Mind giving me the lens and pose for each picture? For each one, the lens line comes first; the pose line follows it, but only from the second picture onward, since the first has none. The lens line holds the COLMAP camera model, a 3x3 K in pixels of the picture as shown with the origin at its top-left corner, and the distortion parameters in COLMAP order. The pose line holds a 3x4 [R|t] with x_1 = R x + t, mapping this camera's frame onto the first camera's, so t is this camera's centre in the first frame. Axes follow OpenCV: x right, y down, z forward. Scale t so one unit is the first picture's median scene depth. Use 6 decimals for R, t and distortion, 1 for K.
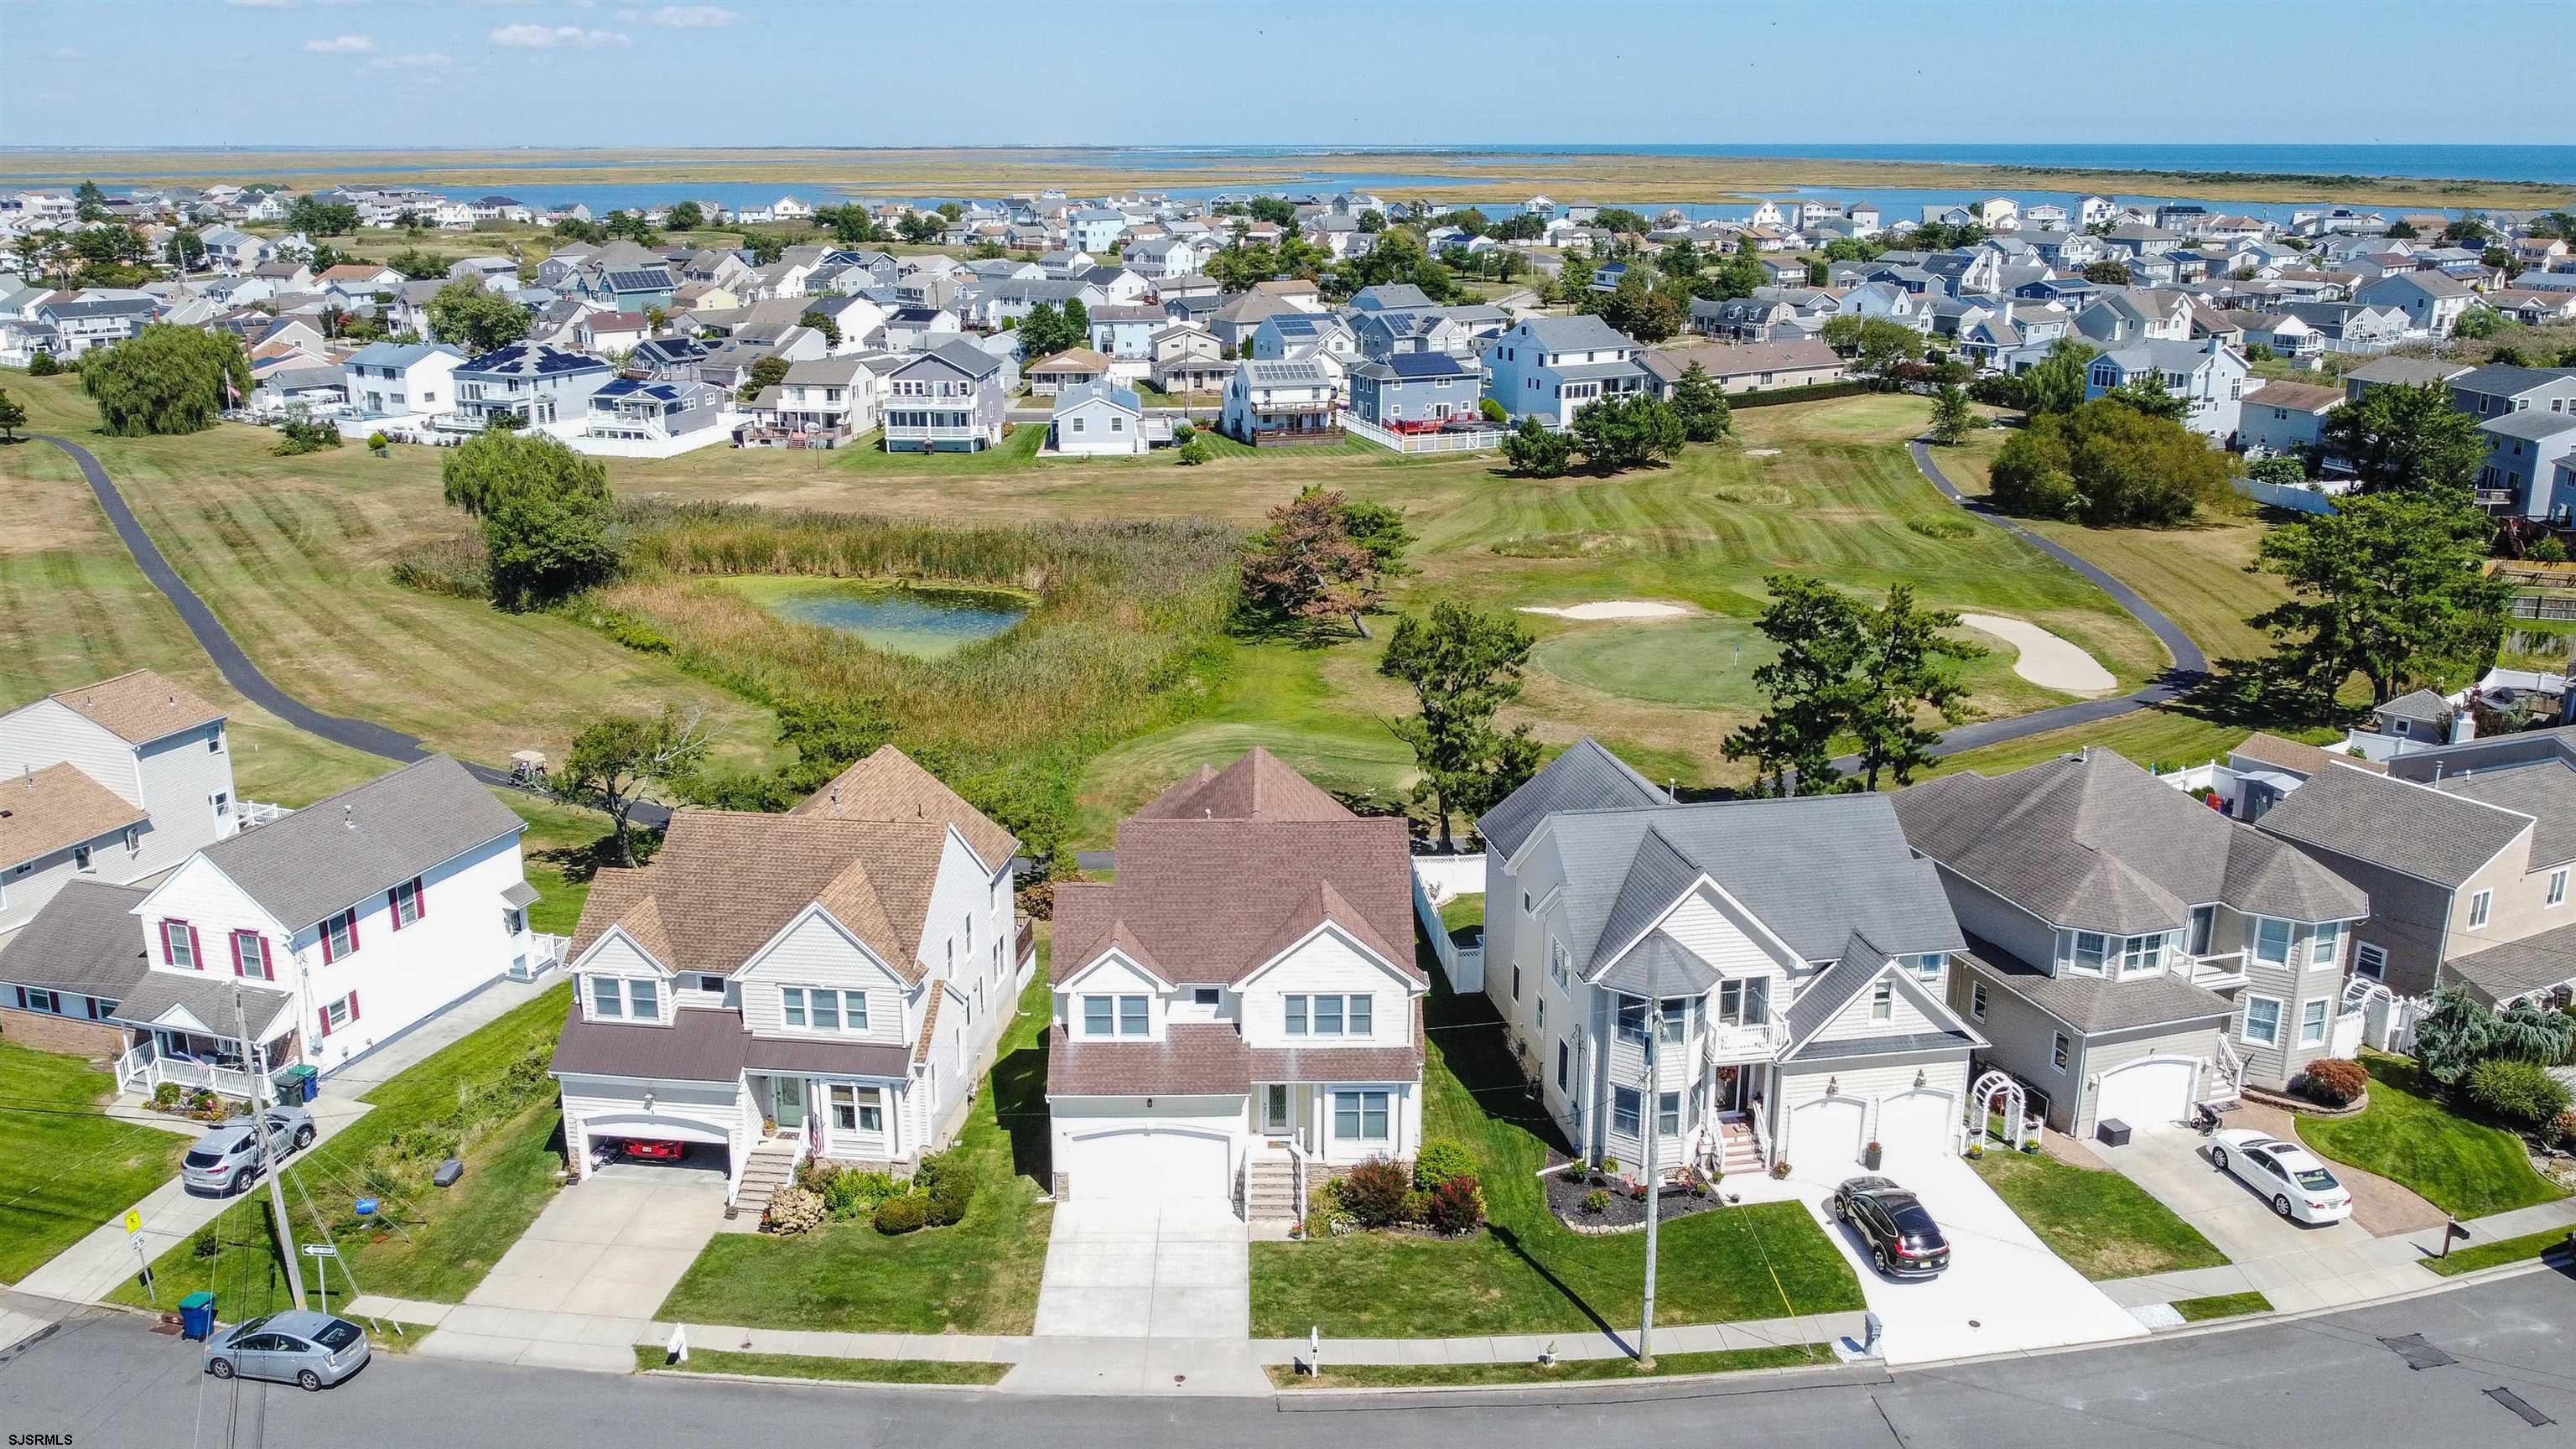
lens RADIAL K [[2049.4, 0, 1279.1], [0, 2049.4, 737.9], [0, 0, 1]] dist [0.001030, -0.012352]
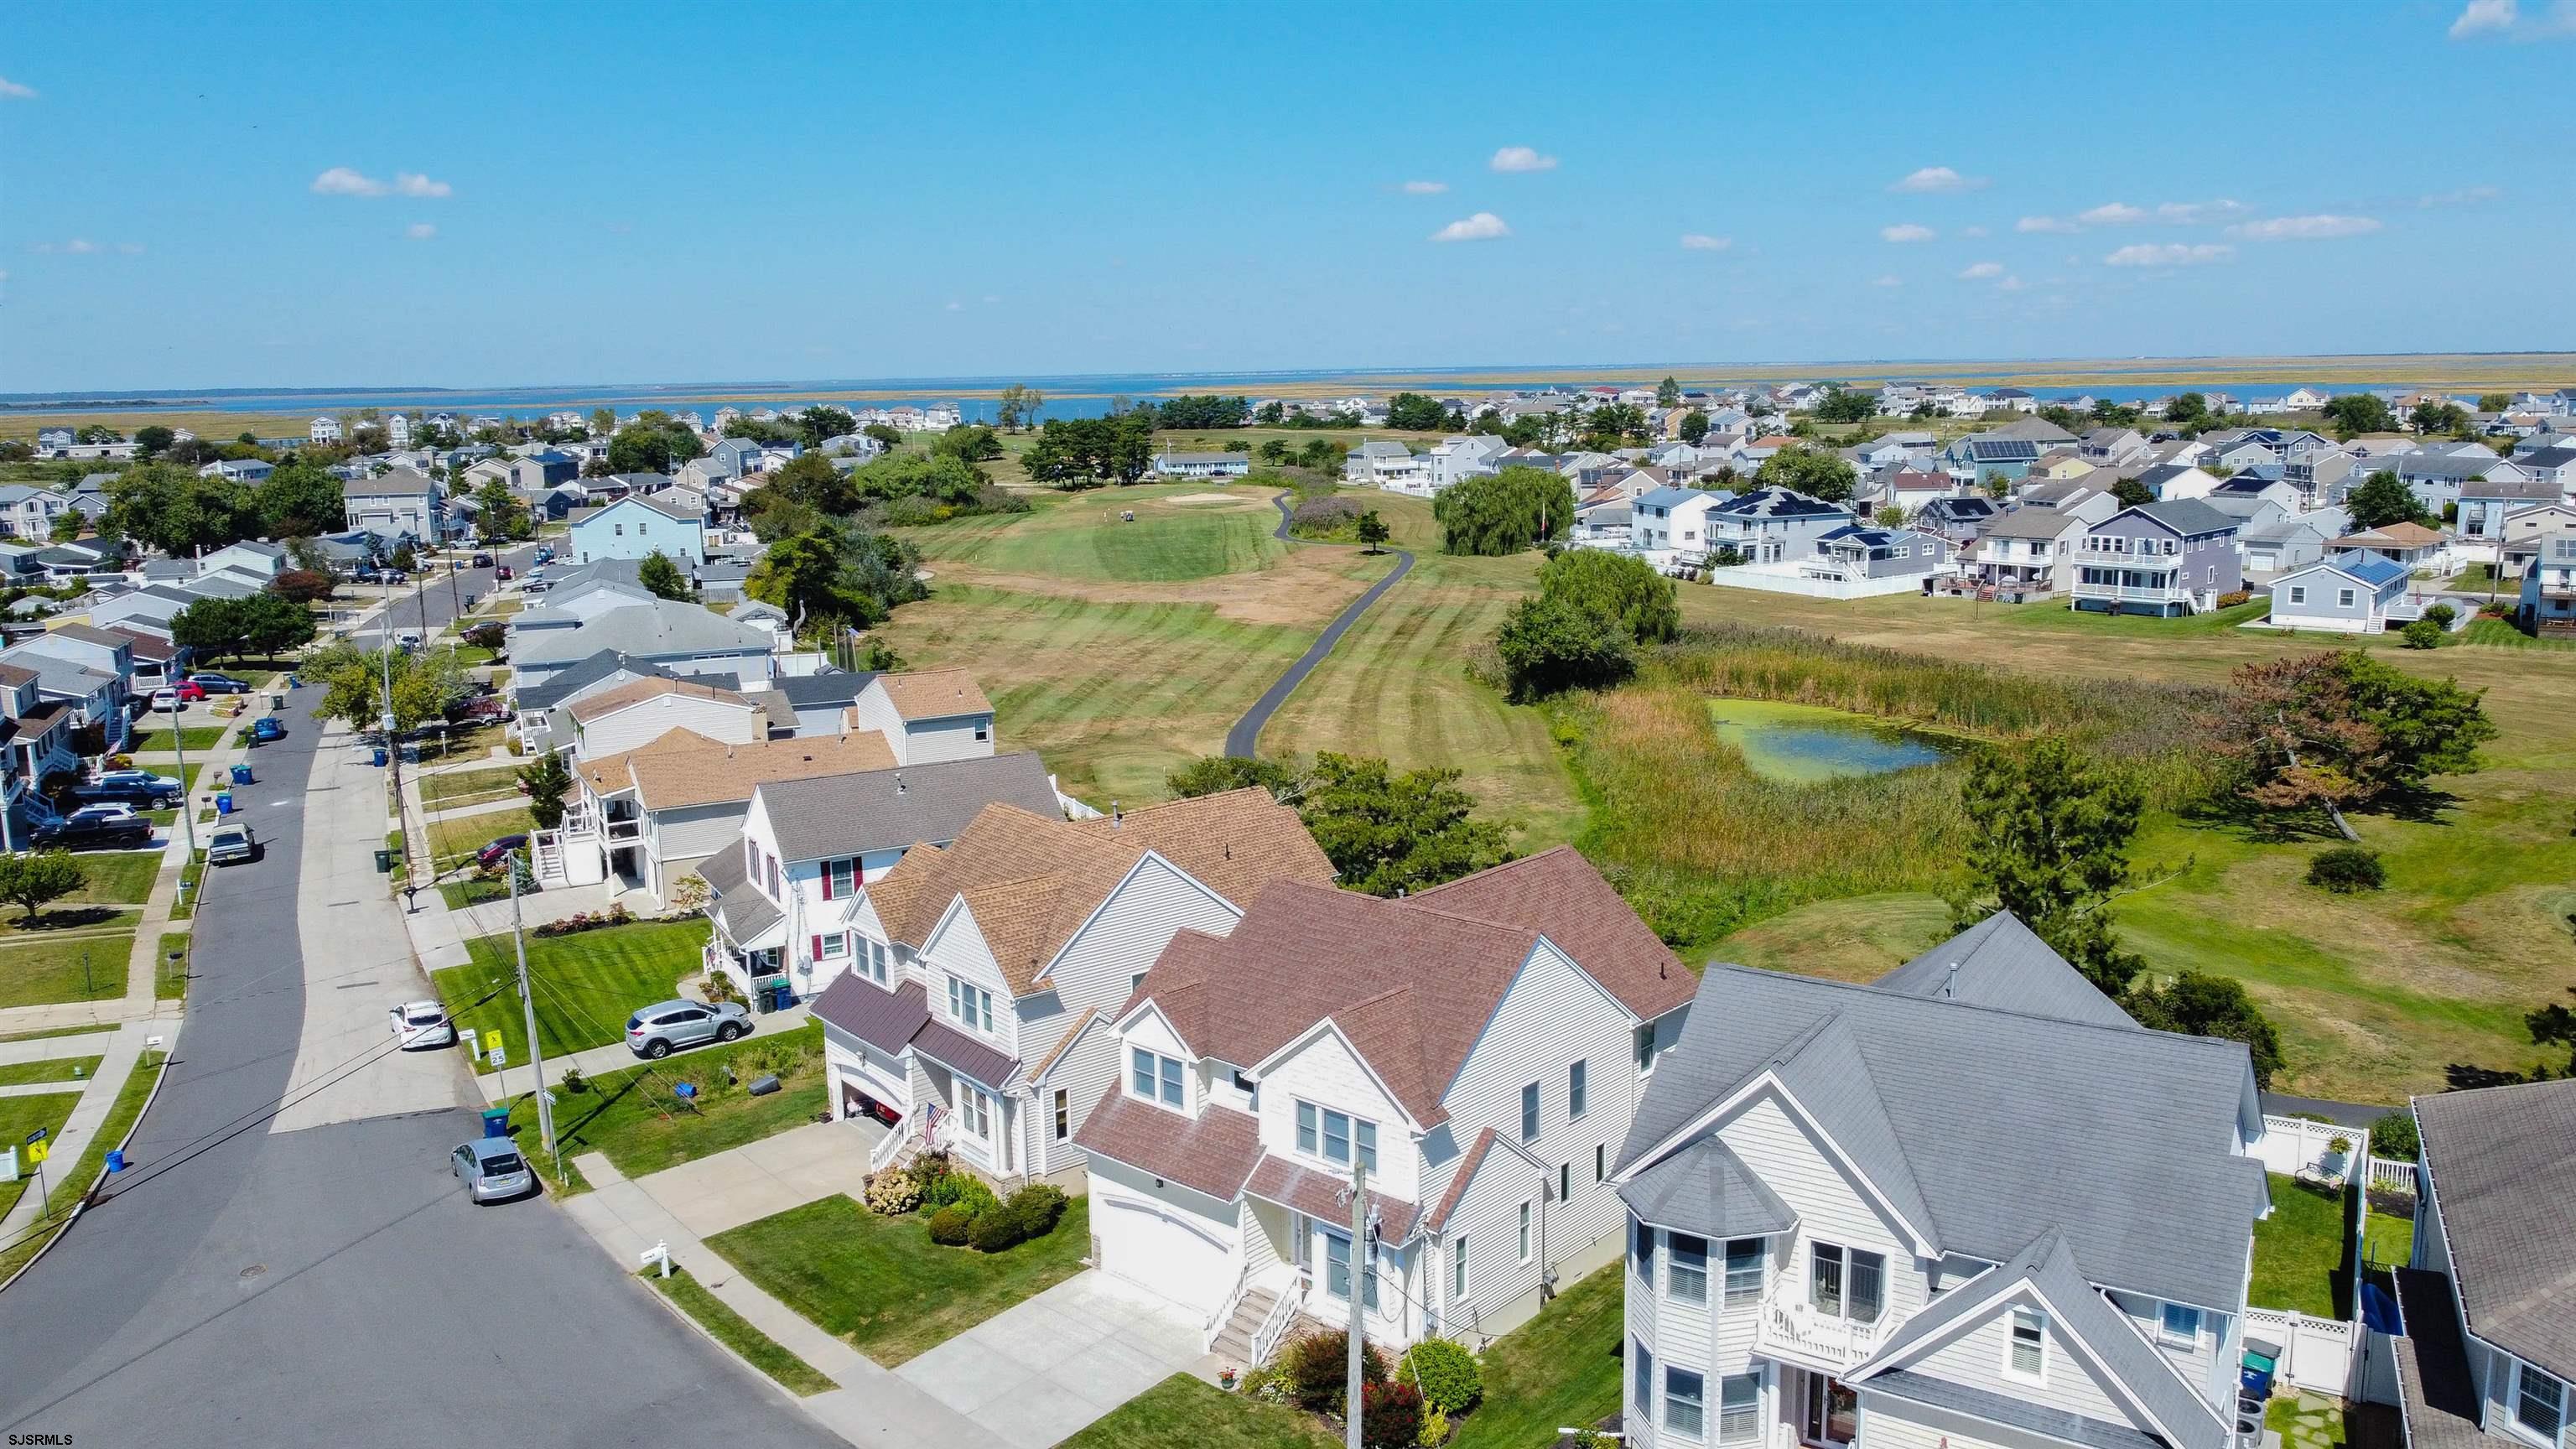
lens RADIAL K [[1951.3, 0, 1277.4], [0, 1951.3, 730.2], [0, 0, 1]] dist [0.000879, -0.010667]
pose [[0.729083, 0.112925, -0.675046, 0.498761], [-0.175150, 0.984236, -0.024522, -0.001797], [0.661635, 0.136113, 0.737368, 0.373249]]
